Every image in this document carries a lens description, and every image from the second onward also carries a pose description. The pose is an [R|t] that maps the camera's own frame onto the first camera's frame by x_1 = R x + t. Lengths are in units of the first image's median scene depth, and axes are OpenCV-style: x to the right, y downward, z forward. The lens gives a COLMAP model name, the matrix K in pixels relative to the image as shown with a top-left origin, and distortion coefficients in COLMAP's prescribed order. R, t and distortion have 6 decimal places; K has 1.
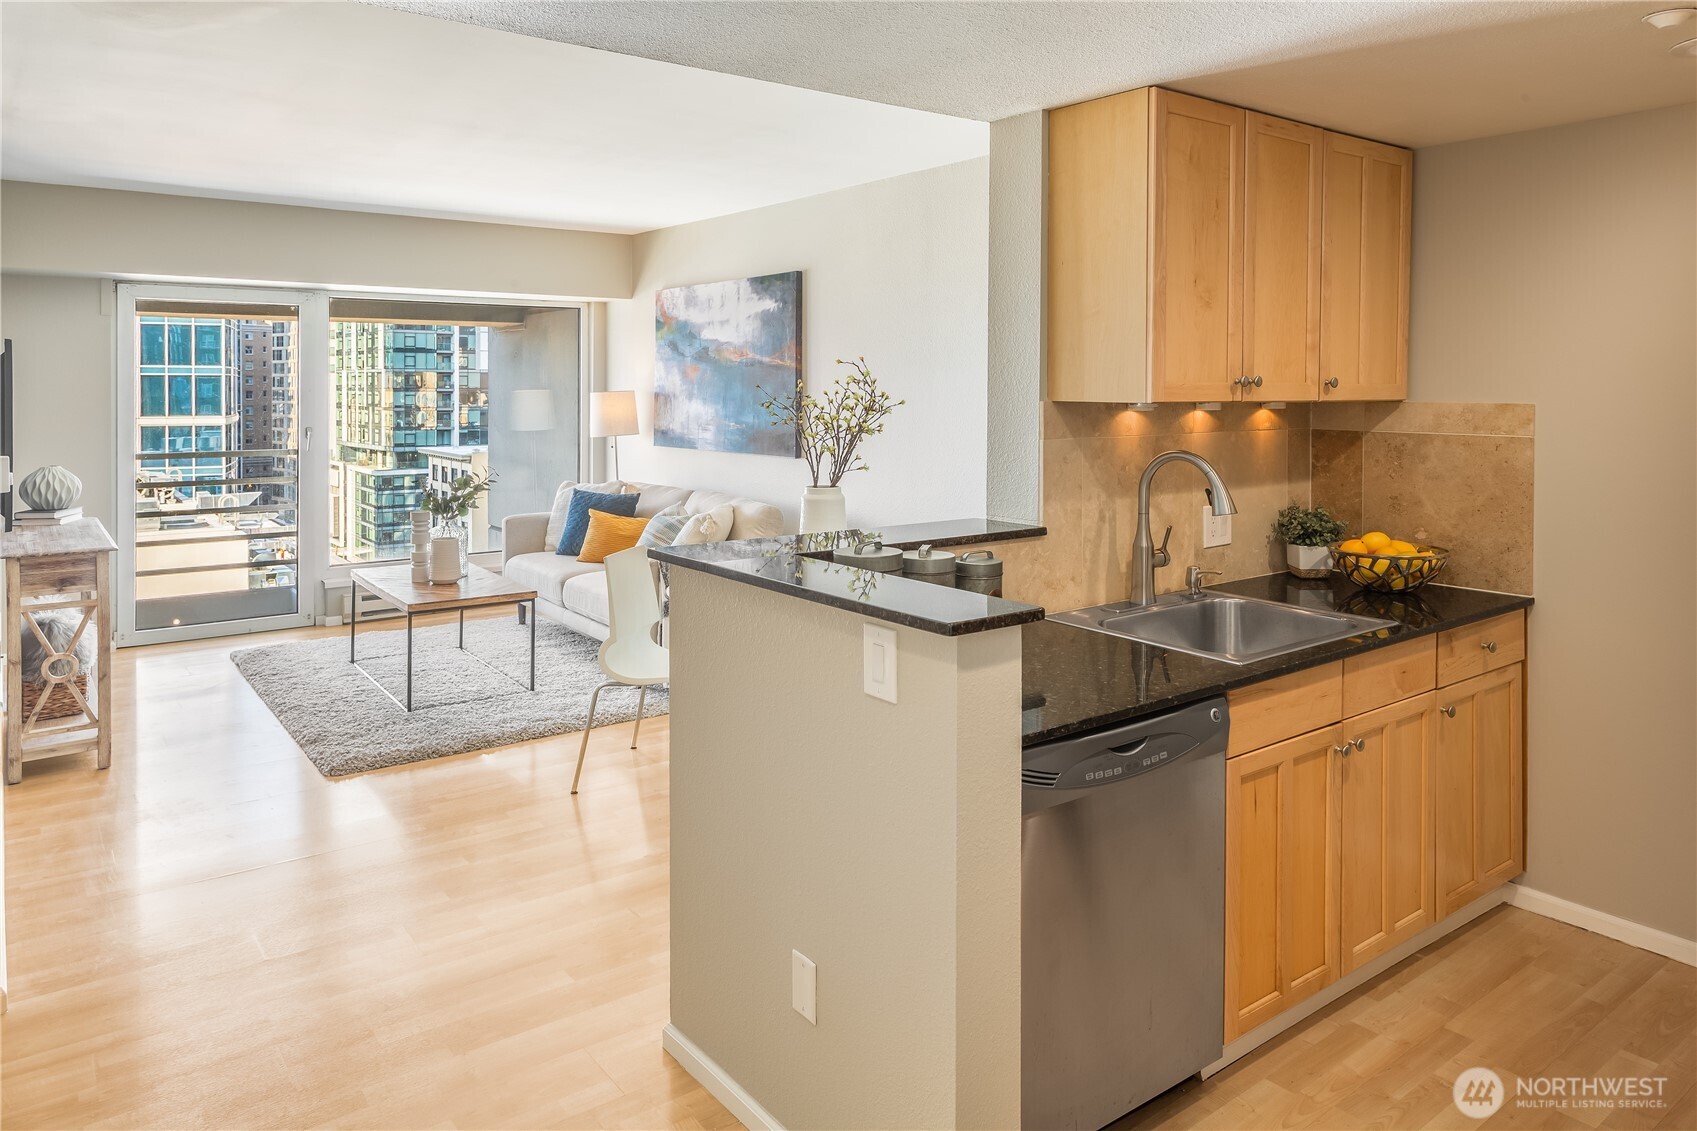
lens RADIAL K [[1078.5, 0, 817.6], [0, 1078.5, 405.2], [0, 0, 1]] dist [0.018062, 0.000666]
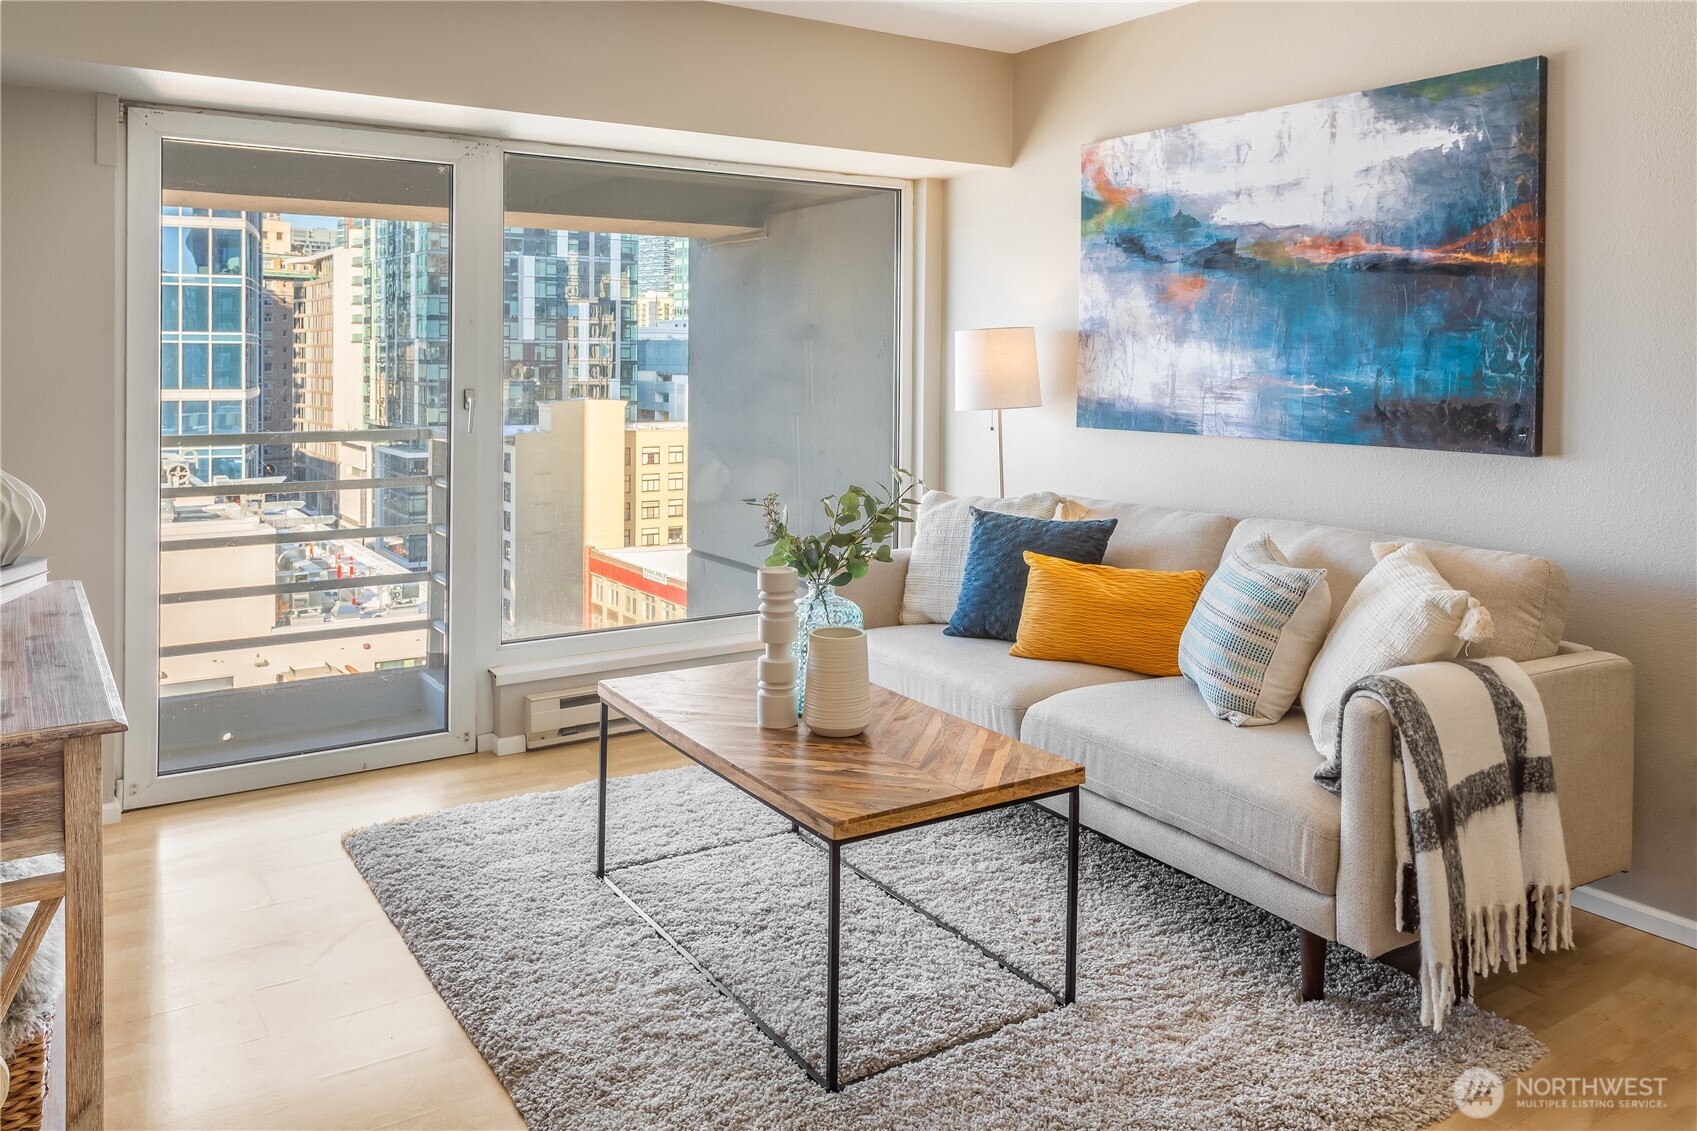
lens RADIAL K [[1242.4, 0, 851.1], [0, 1242.4, 362.7], [0, 0, 1]] dist [0.005493, 0.004388]
pose [[0.998852, 0.012174, -0.046332, -0.431037], [-0.013012, 0.999756, -0.017837, 0.031215], [0.046104, 0.018419, 0.998767, 0.665031]]
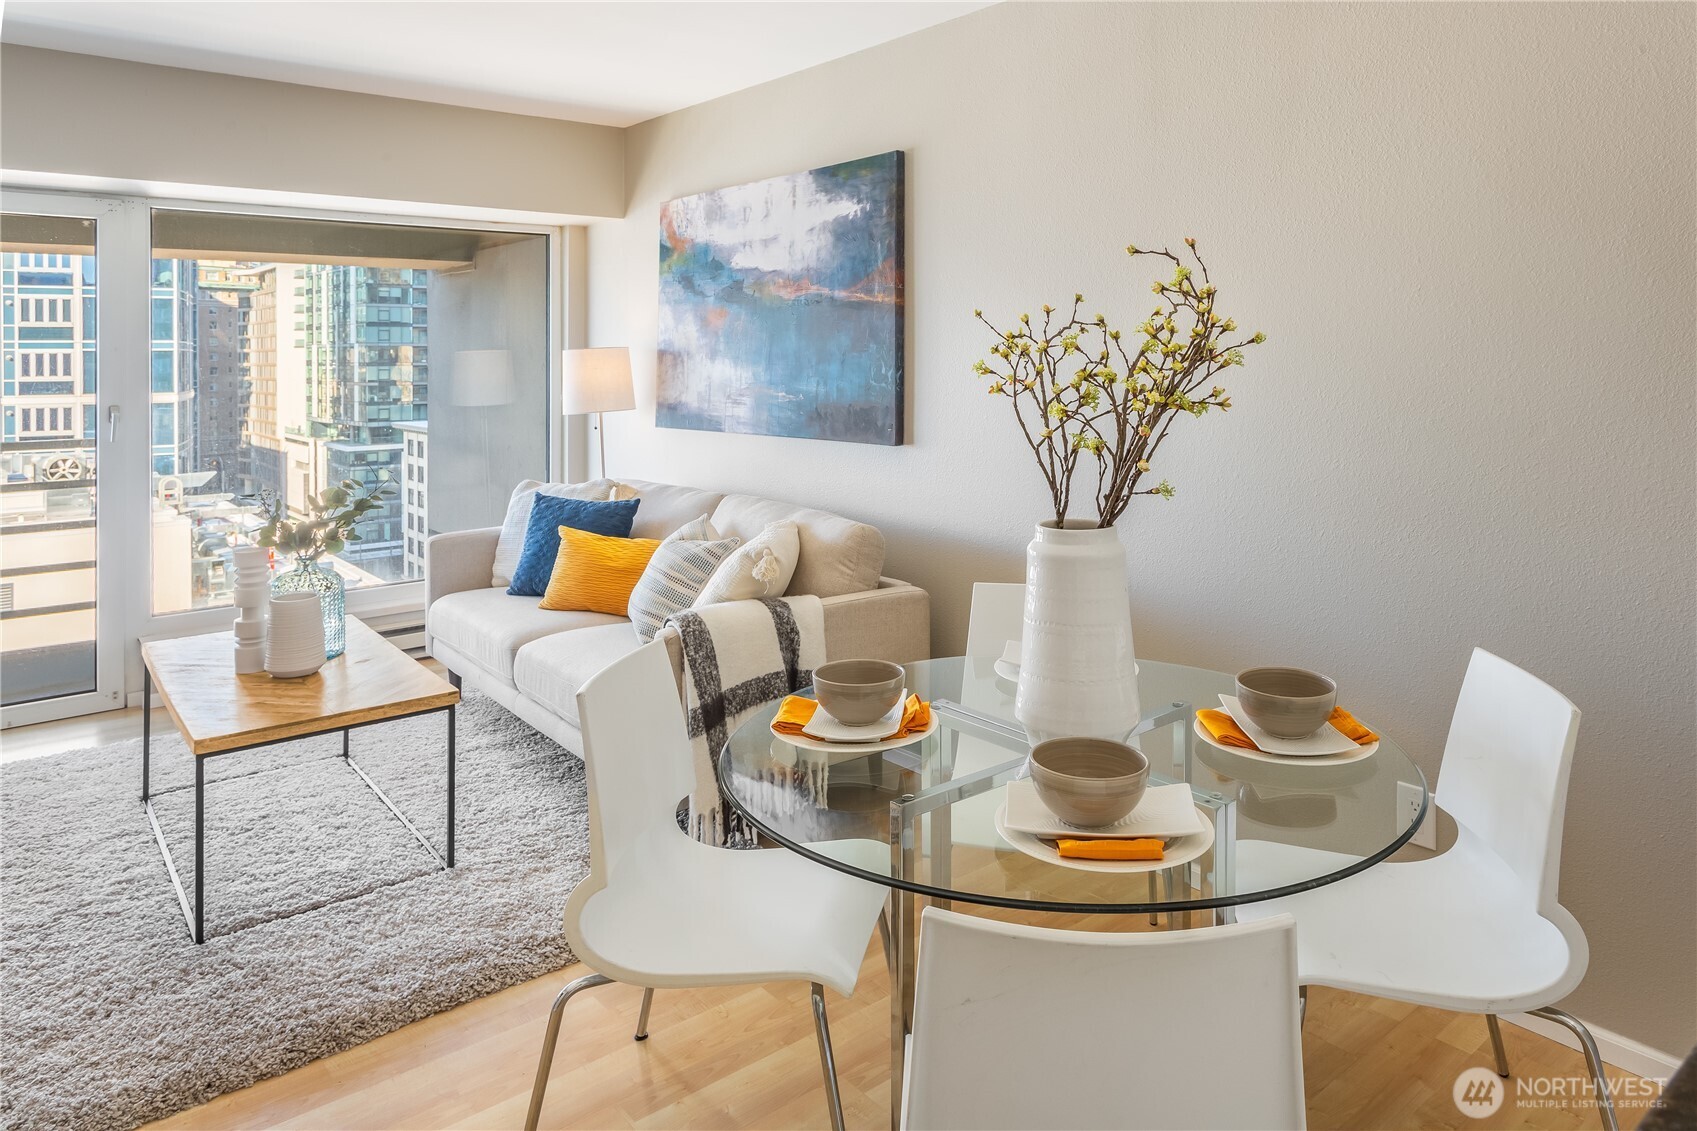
lens RADIAL K [[1059.2, 0, 889.1], [0, 1059.2, 361.8], [0, 0, 1]] dist [-0.000977, -0.000227]
pose [[0.996334, 0.001244, 0.085542, -0.112190], [0.000252, 0.999847, -0.017481, 0.014663], [-0.085550, 0.017438, 0.996181, 0.564831]]
